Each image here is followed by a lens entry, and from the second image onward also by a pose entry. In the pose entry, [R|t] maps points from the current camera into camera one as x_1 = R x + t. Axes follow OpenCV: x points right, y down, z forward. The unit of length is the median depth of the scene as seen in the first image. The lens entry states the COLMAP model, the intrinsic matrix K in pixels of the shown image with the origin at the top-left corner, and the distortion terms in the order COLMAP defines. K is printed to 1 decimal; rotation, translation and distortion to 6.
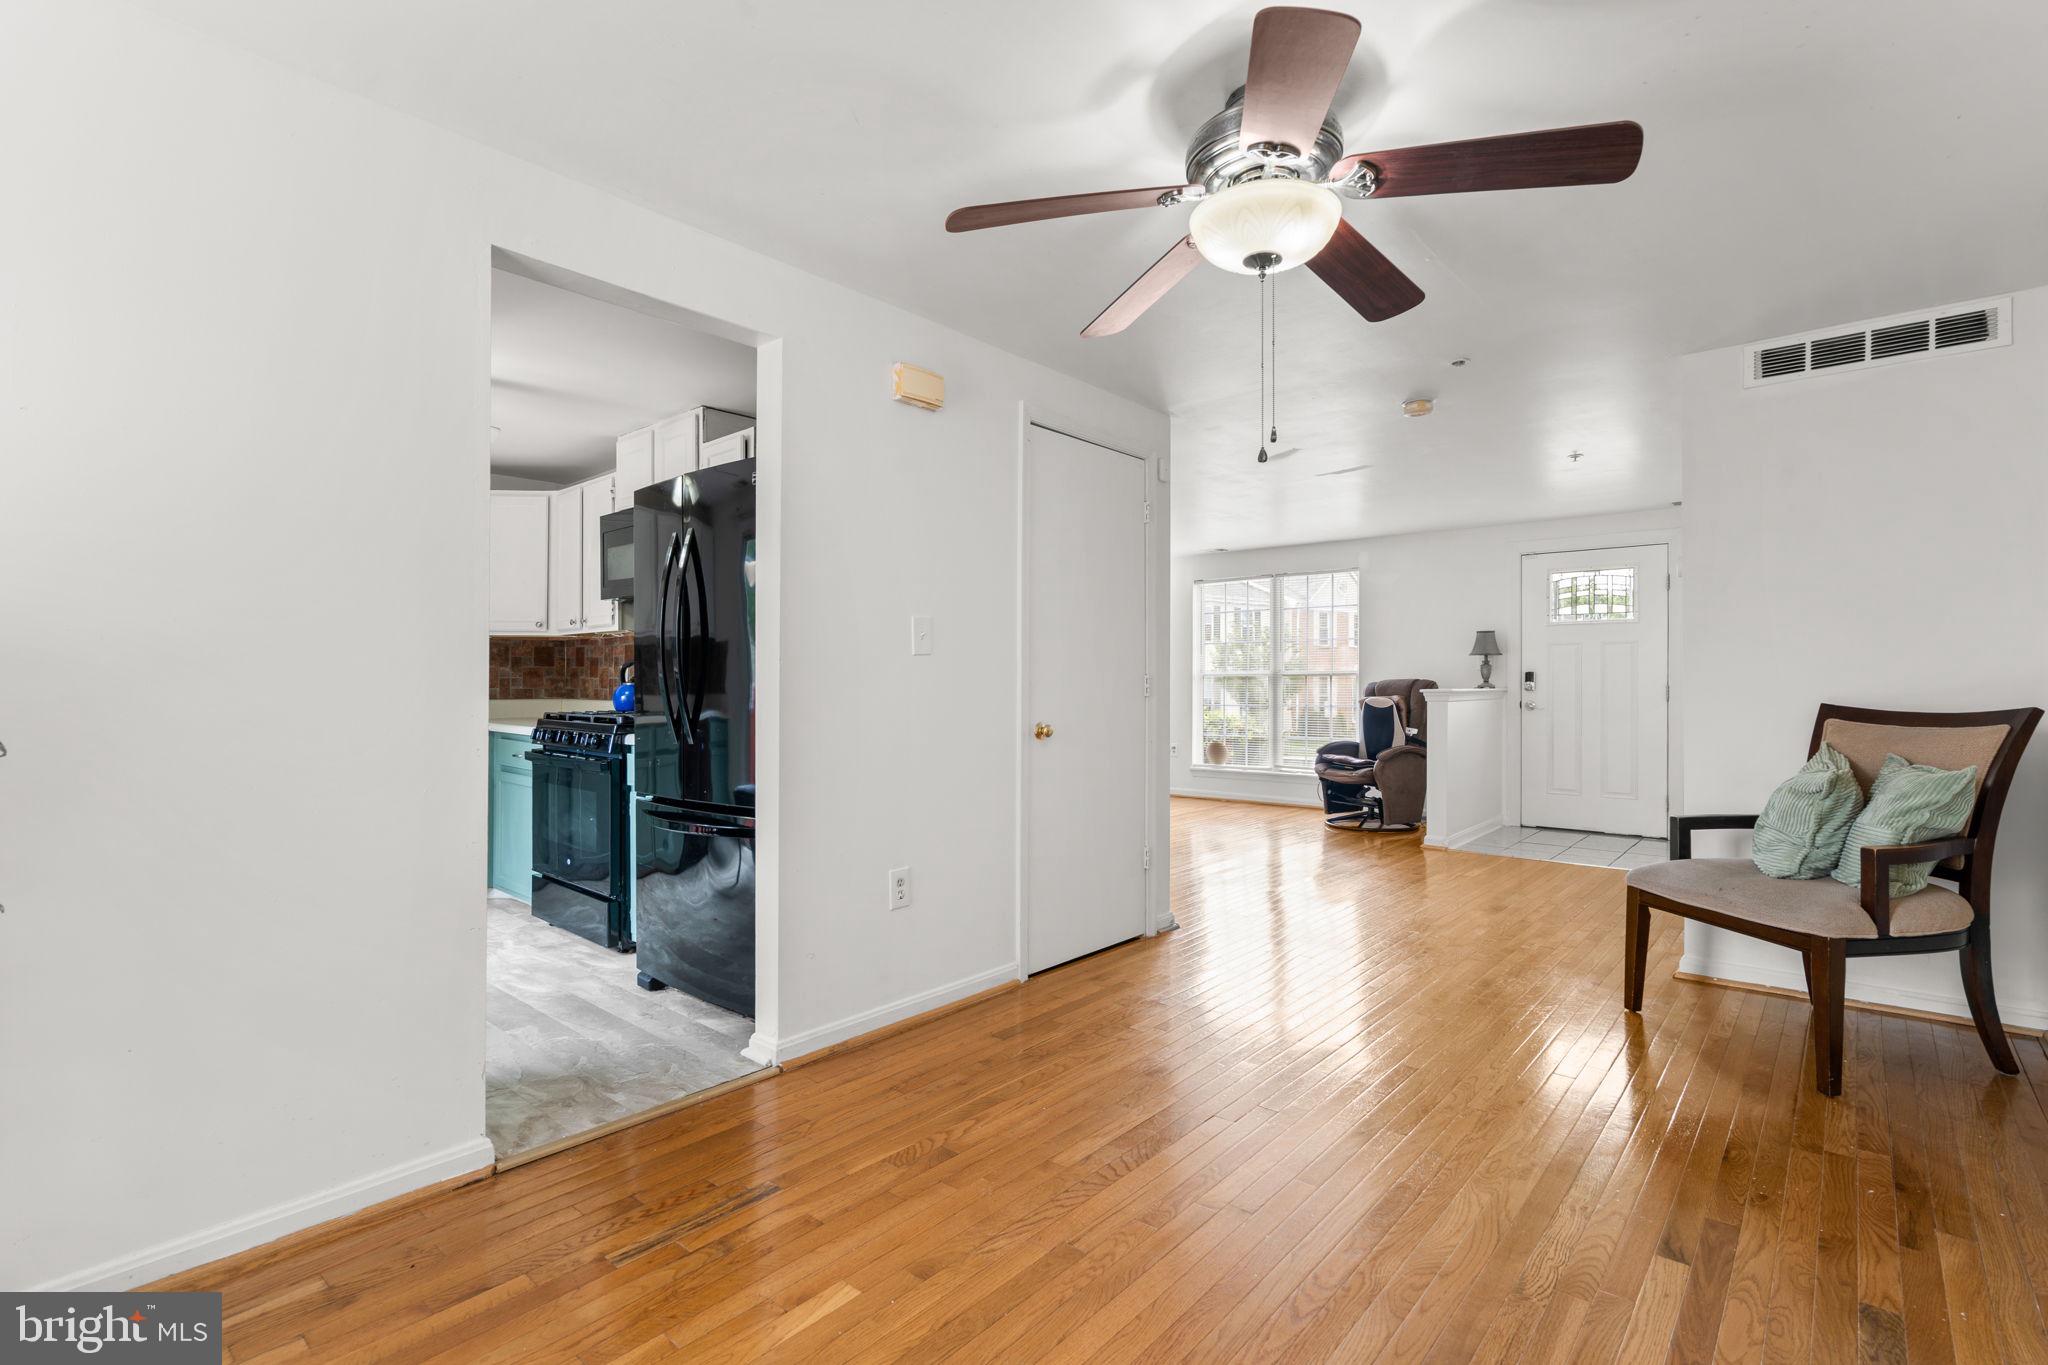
lens RADIAL K [[941.8, 0, 1029.6], [0, 941.8, 689.7], [0, 0, 1]] dist [-0.012711, 0.000604]
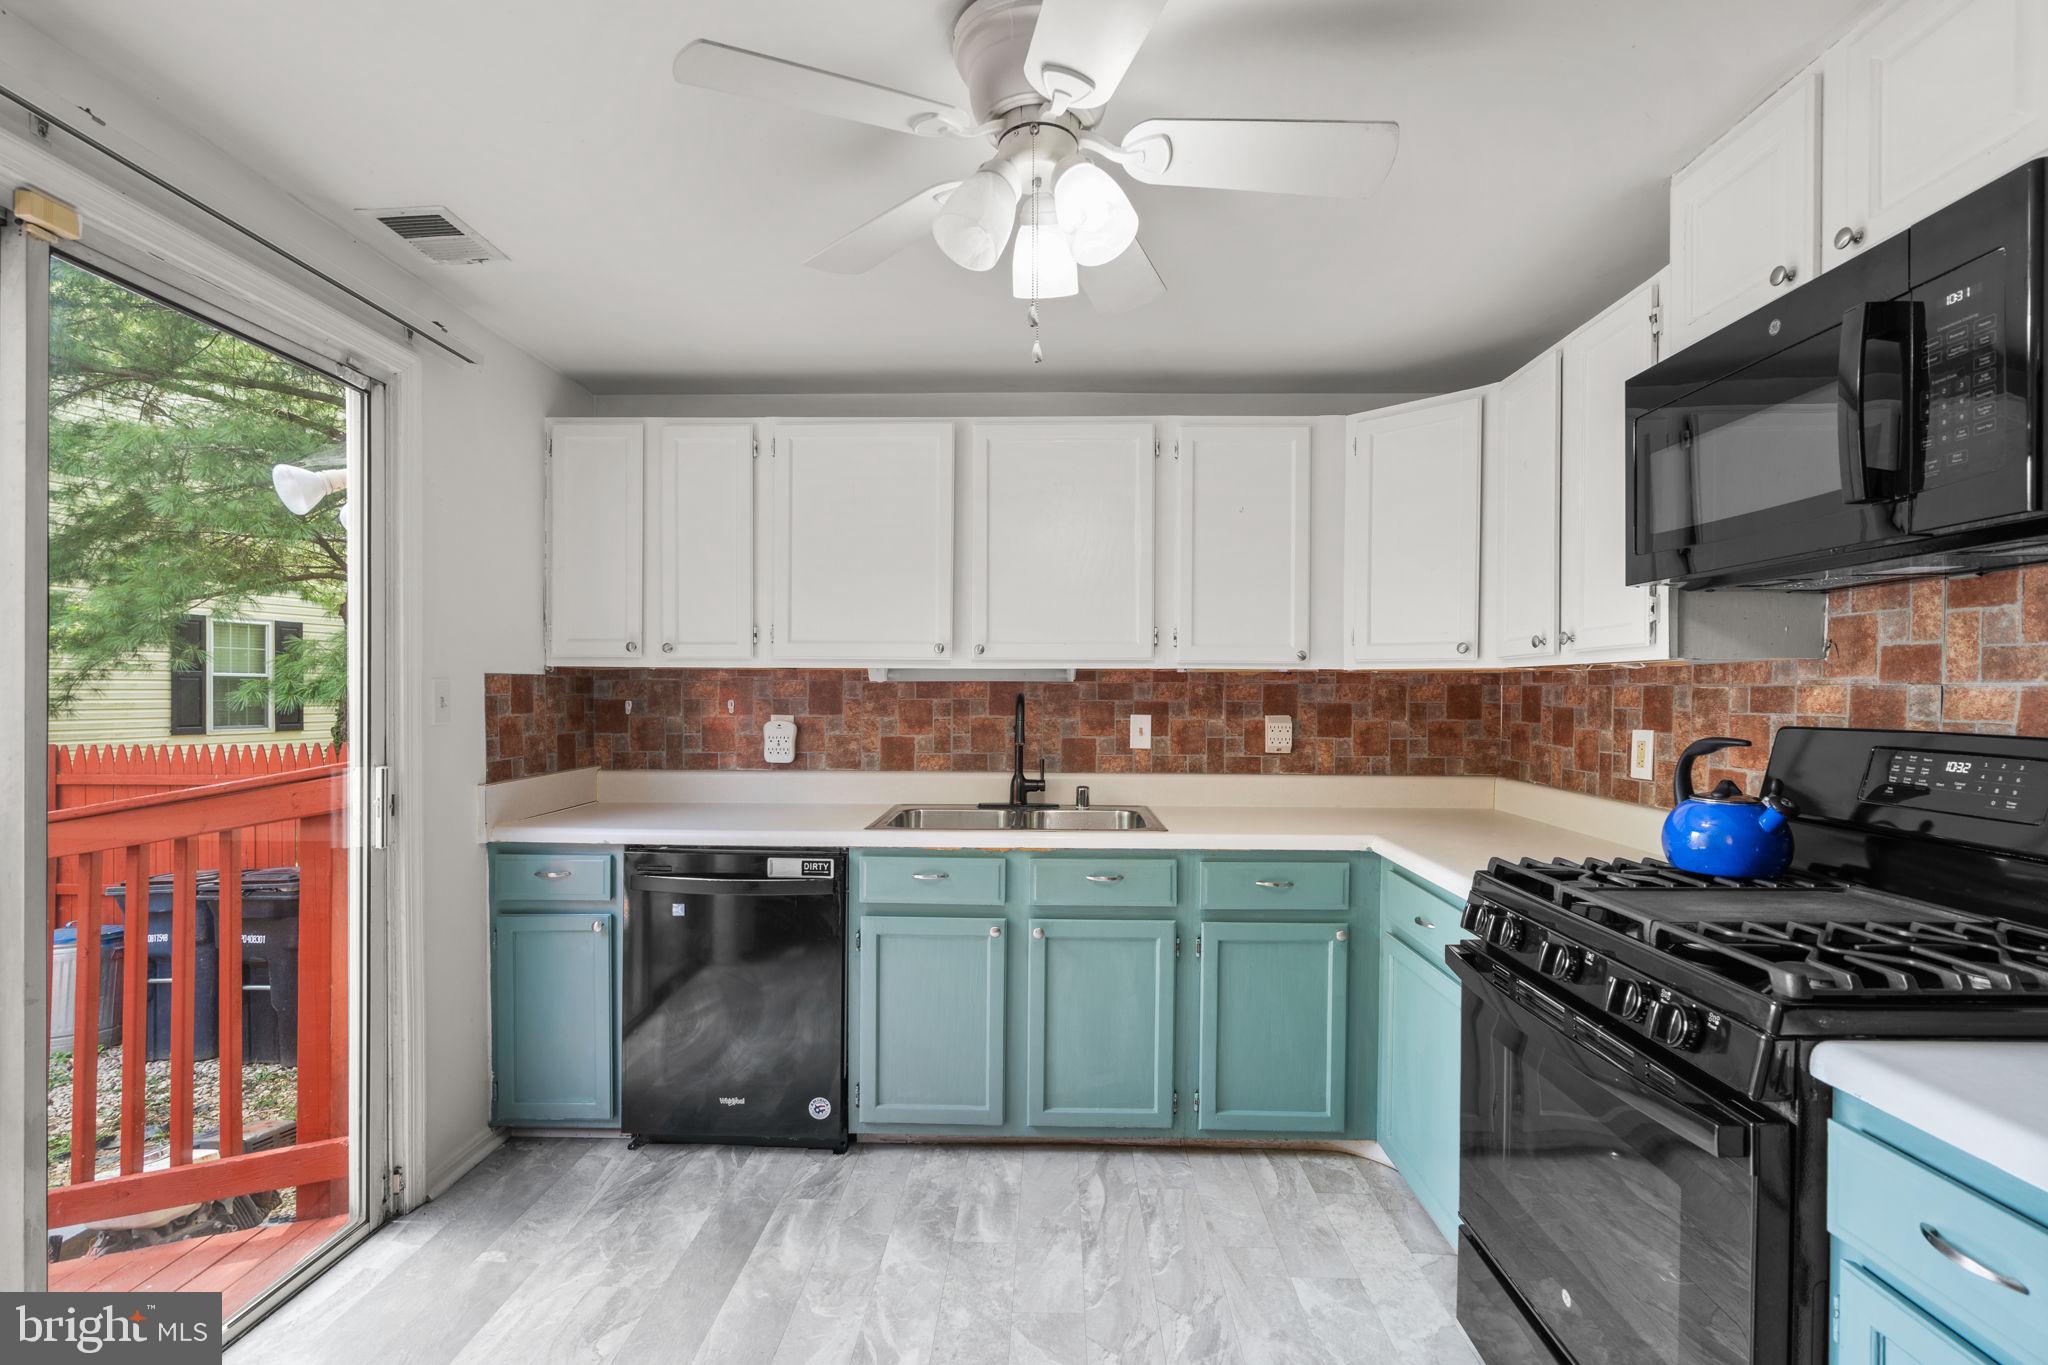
lens RADIAL K [[941.8, 0, 1029.6], [0, 941.8, 689.7], [0, 0, 1]] dist [-0.012711, 0.000604]
pose [[0.639948, 0.003466, -0.768410, -0.291552], [-0.012384, 0.999906, -0.005803, -0.042110], [0.768318, 0.013230, 0.639932, 0.509494]]
